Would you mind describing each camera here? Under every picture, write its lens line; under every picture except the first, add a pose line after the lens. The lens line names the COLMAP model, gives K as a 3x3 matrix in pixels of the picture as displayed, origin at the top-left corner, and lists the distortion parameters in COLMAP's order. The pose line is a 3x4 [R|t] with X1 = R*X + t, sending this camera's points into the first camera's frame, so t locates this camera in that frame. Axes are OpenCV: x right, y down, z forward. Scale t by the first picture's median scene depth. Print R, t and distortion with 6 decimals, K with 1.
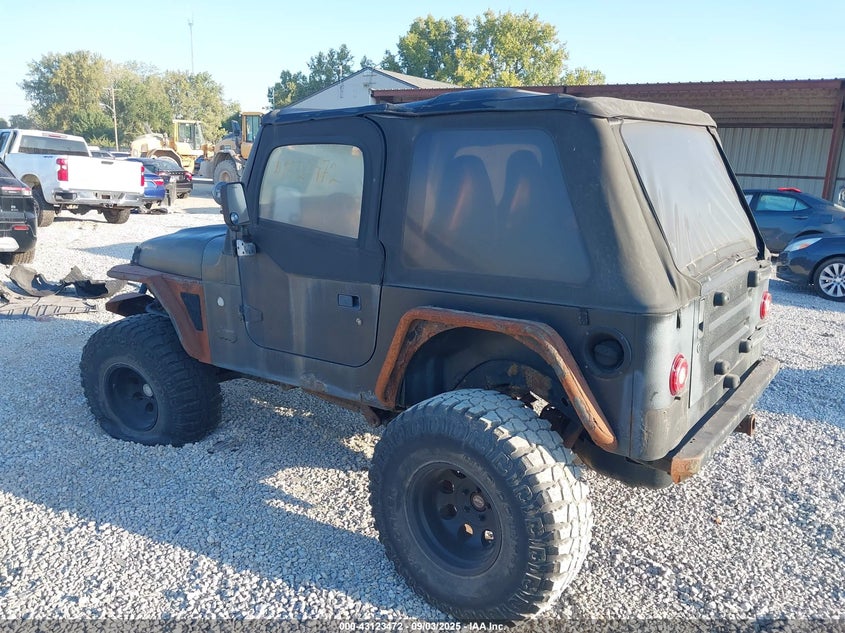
lens RADIAL K [[671.1, 0, 419.3], [0, 671.1, 314.3], [0, 0, 1]] dist [0.000023, 0.001618]
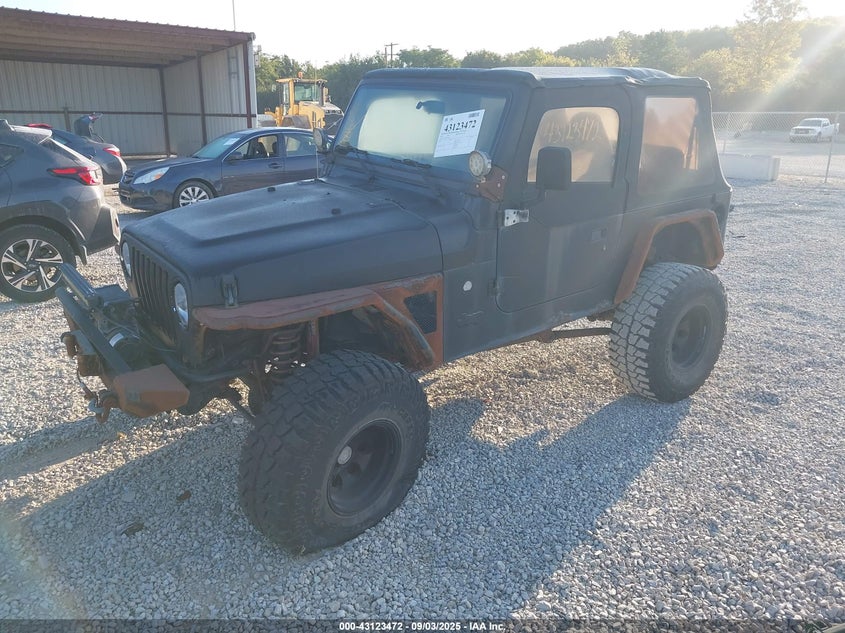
lens RADIAL K [[671.1, 0, 419.3], [0, 671.1, 314.3], [0, 0, 1]] dist [0.000023, 0.001618]
pose [[0.263677, -0.308505, 0.913947, -0.416927], [0.209507, 0.943176, 0.257927, -0.084852], [-0.941584, 0.123469, 0.313328, 0.280300]]
